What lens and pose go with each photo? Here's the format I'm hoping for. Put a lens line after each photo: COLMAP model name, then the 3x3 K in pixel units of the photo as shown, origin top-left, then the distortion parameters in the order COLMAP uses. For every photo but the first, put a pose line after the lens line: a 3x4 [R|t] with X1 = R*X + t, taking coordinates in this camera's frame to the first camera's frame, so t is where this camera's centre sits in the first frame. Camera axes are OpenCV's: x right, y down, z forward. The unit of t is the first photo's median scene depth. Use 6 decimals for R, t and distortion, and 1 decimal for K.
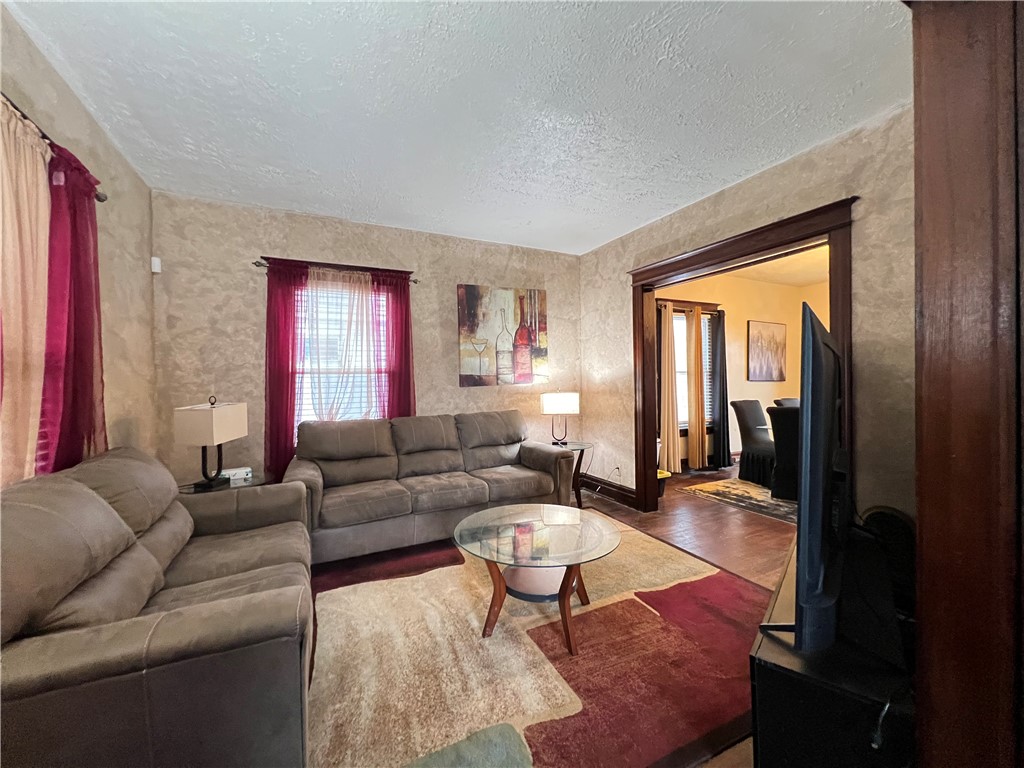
lens RADIAL K [[412.5, 0, 509.7], [0, 412.5, 380.5], [0, 0, 1]] dist [0.000480, 0.000012]
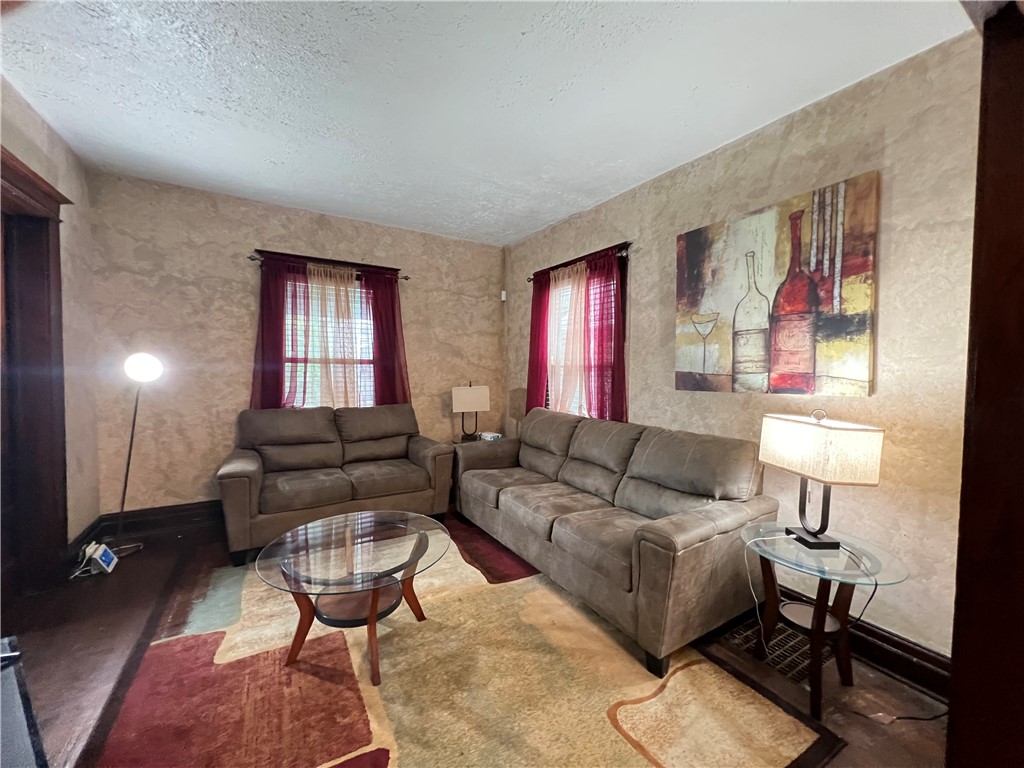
lens RADIAL K [[412.5, 0, 512.3], [0, 412.5, 382.4], [0, 0, 1]] dist [0.000480, 0.000012]
pose [[0.073000, 0.052618, -0.995943, 0.512657], [-0.023596, 0.998419, 0.051019, -0.023647], [0.997053, 0.019776, 0.074126, 0.659747]]
